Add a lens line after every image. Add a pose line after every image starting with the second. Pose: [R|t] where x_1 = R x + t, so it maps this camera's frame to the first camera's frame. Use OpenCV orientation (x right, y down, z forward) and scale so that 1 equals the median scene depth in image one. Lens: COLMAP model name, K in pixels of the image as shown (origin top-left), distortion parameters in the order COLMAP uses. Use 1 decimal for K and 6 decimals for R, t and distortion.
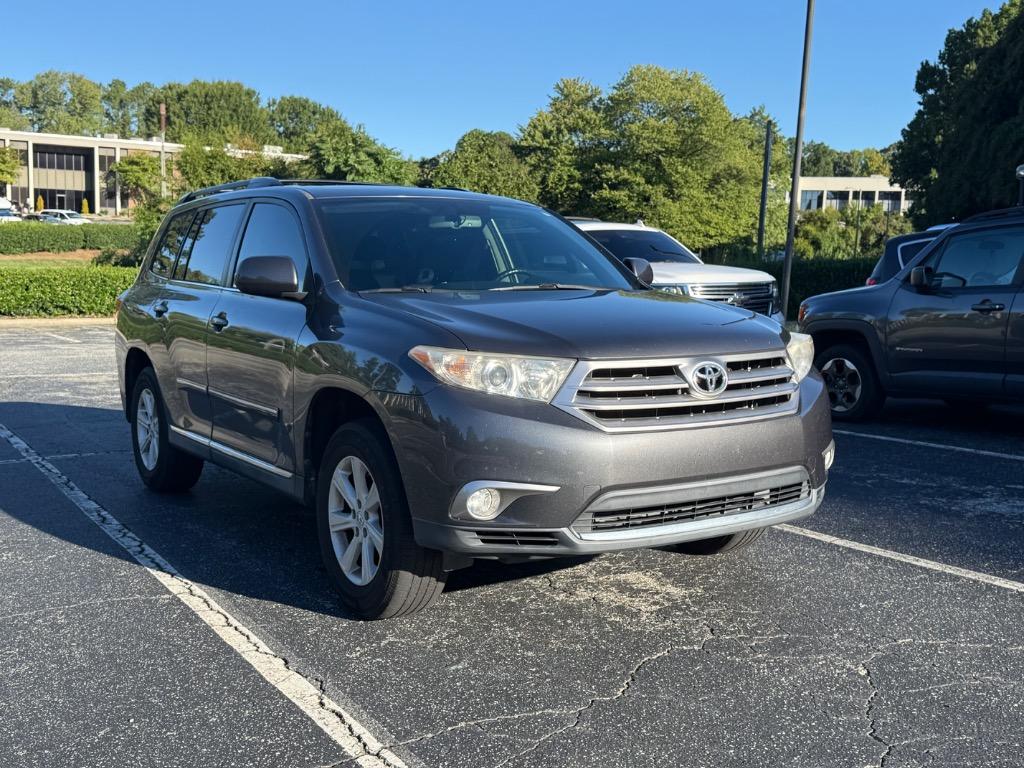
lens RADIAL K [[1088.5, 0, 512.0], [0, 1088.5, 384.0], [0, 0, 1]] dist [0.196946, -0.457694]
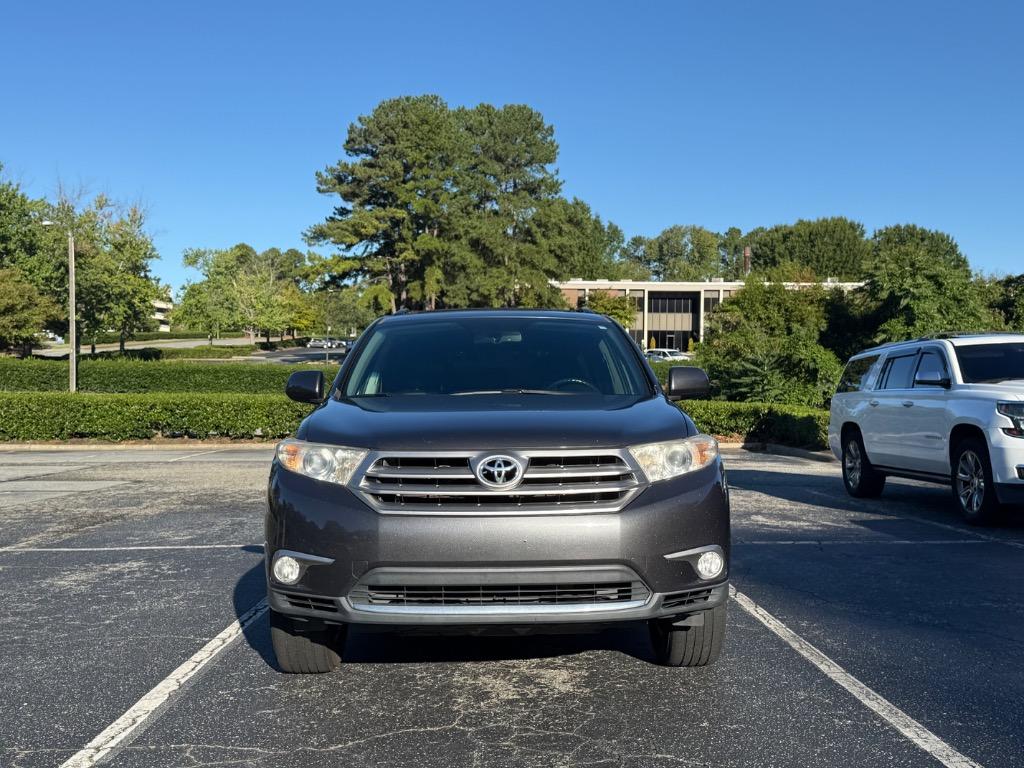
lens RADIAL K [[1088.5, 0, 512.0], [0, 1088.5, 384.0], [0, 0, 1]] dist [0.196946, -0.457694]
pose [[0.841850, -0.017582, -0.539425, 0.068913], [-0.047123, 0.993258, -0.105916, 0.002043], [0.537651, 0.114585, 0.835345, 0.009589]]
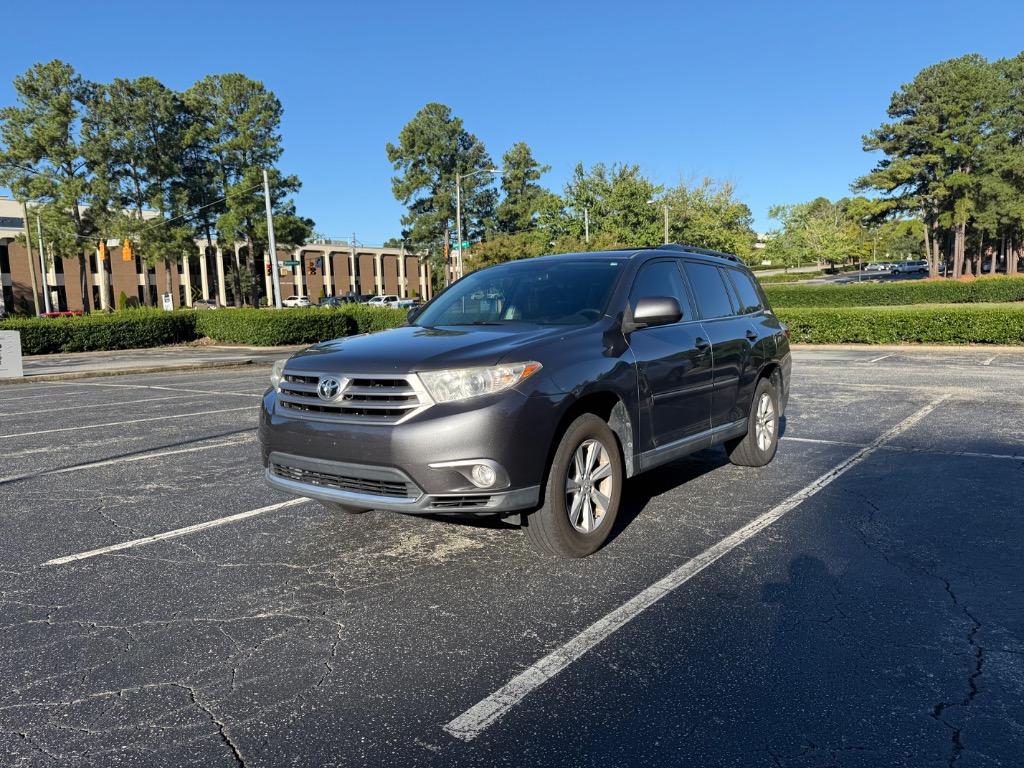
lens RADIAL K [[732.3, 0, 536.9], [0, 732.3, 381.6], [0, 0, 1]] dist [0.062103, -0.061249]
pose [[0.344347, 0.069807, -0.936243, 0.103618], [-0.076623, 0.995995, 0.046081, -0.006970], [0.935710, 0.055870, 0.348317, 0.082663]]
